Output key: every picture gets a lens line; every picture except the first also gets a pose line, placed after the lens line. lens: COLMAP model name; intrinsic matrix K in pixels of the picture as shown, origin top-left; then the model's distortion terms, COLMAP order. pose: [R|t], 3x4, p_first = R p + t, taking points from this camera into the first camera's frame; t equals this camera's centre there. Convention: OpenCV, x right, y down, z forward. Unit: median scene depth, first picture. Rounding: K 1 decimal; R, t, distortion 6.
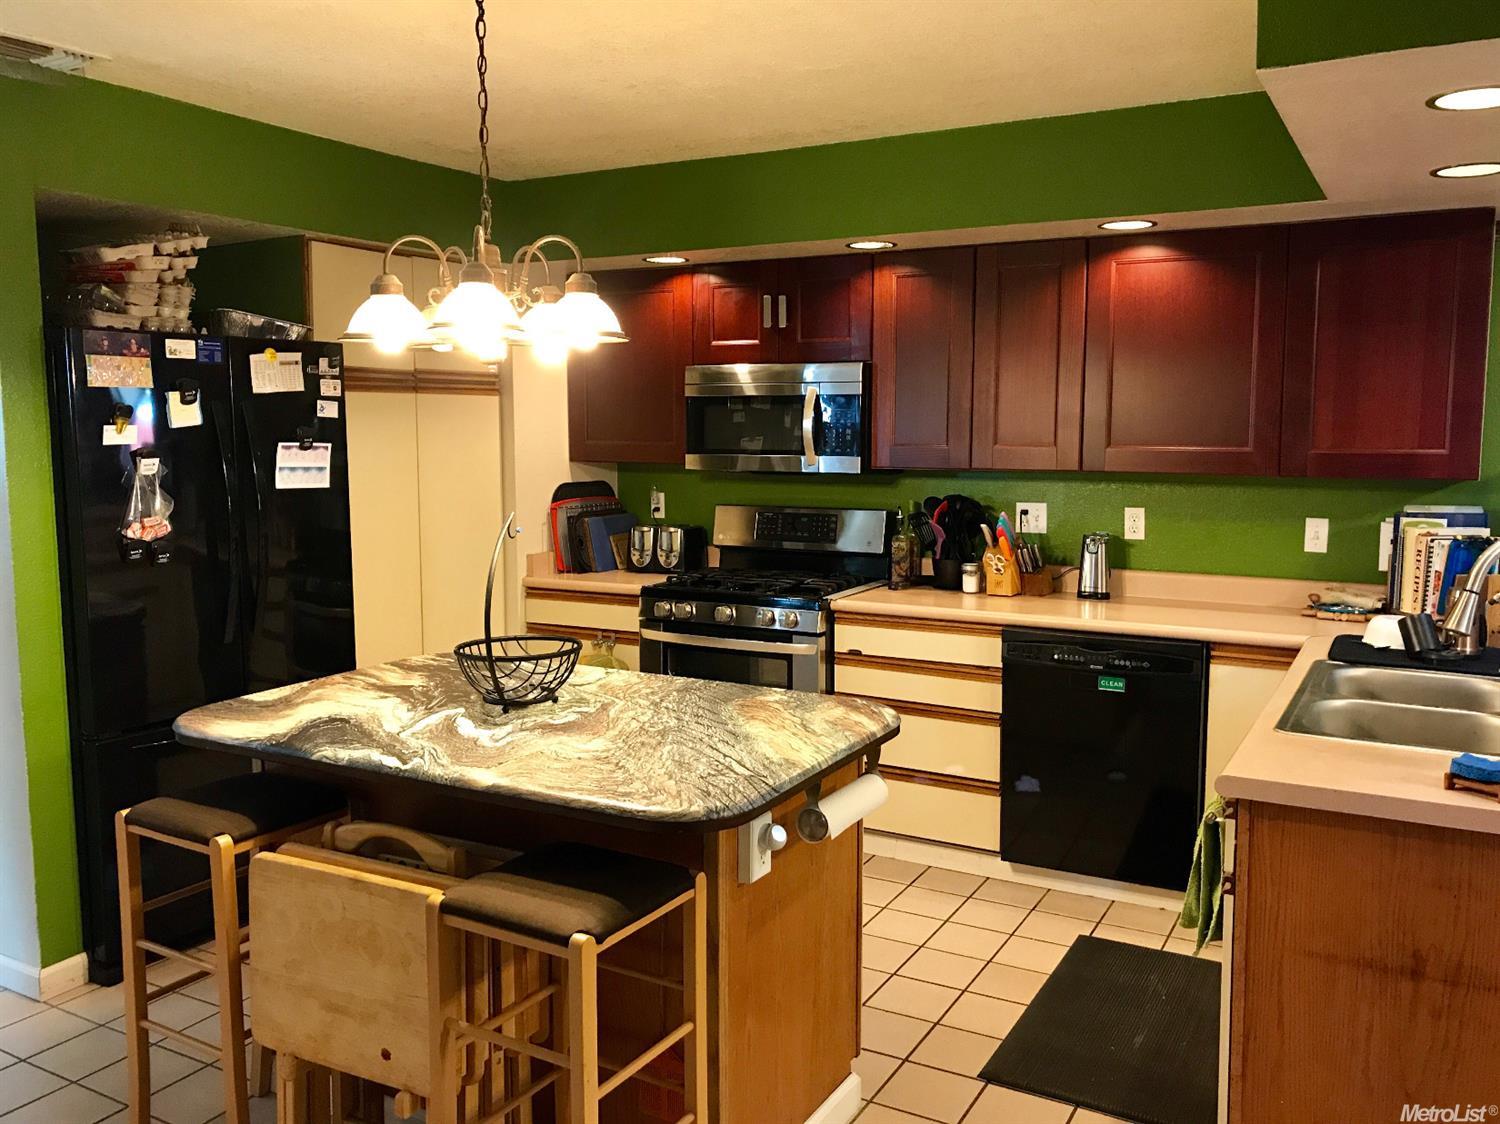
lens RADIAL K [[1234.8, 0, 742.7], [0, 1234.8, 557.5], [0, 0, 1]] dist [0.010477, -0.004756]
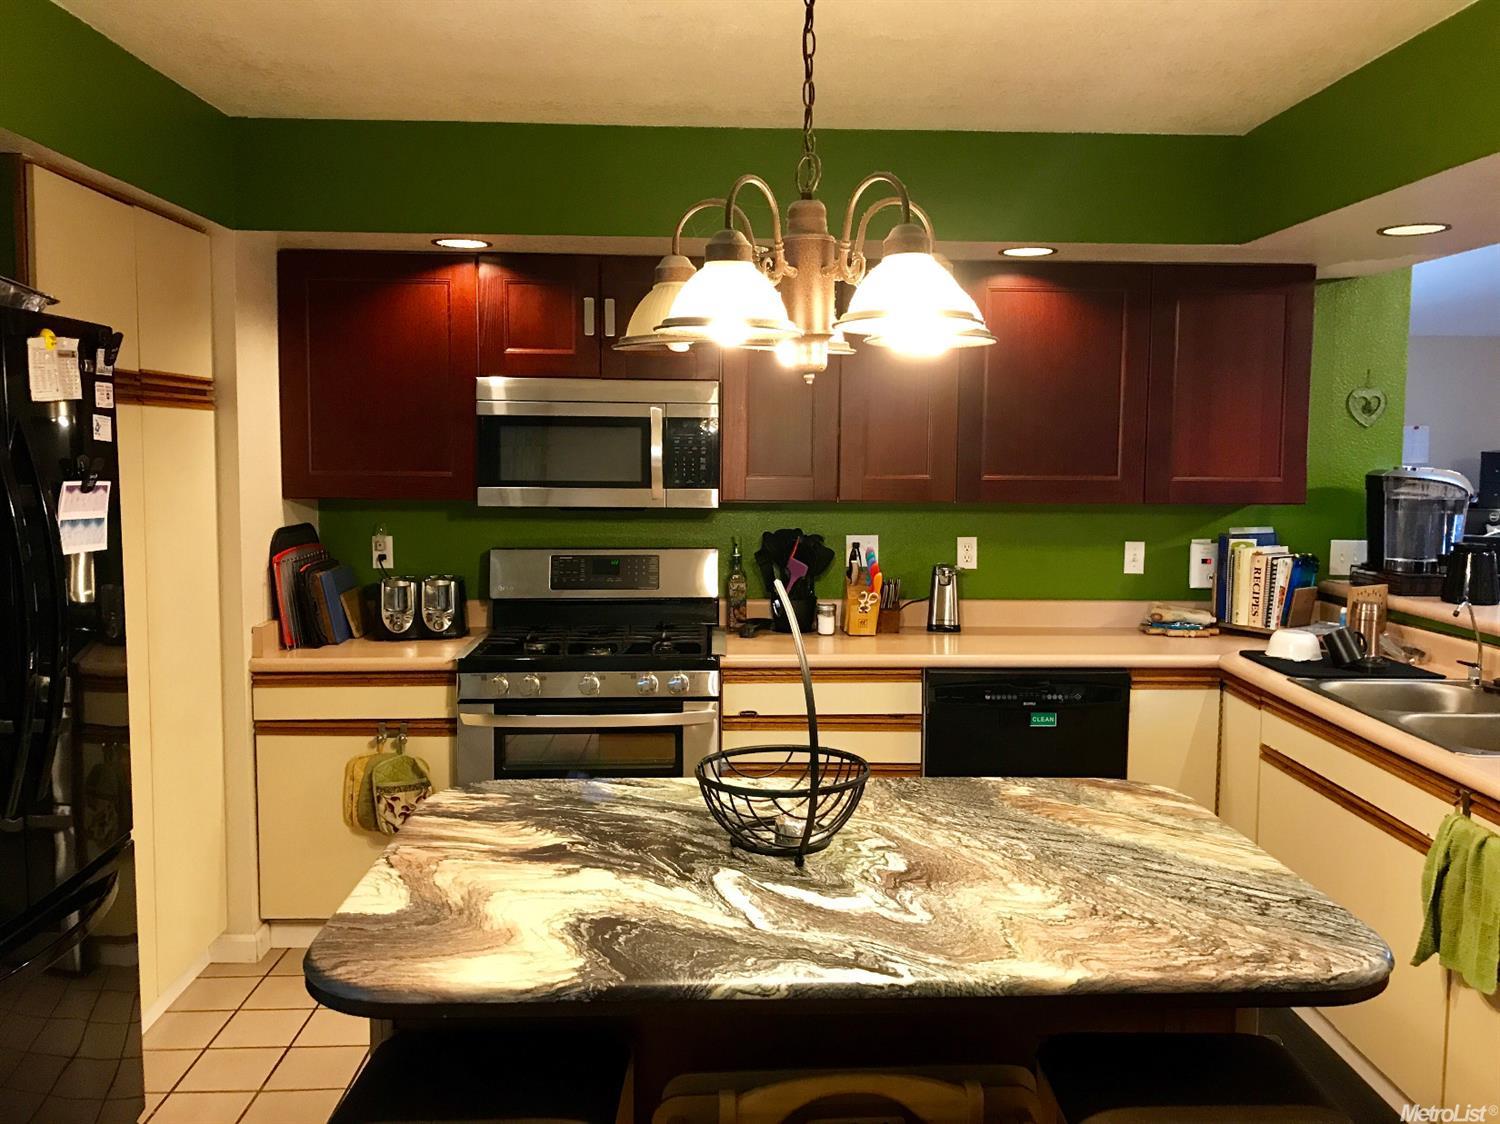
lens RADIAL K [[1250.9, 0, 754.1], [0, 1250.9, 536.4], [0, 0, 1]] dist [0.042208, -0.008028]
pose [[0.843415, -0.034189, 0.536174, -0.403540], [0.051041, 0.998558, -0.016616, -0.035913], [-0.534833, 0.041381, 0.843944, 0.269595]]
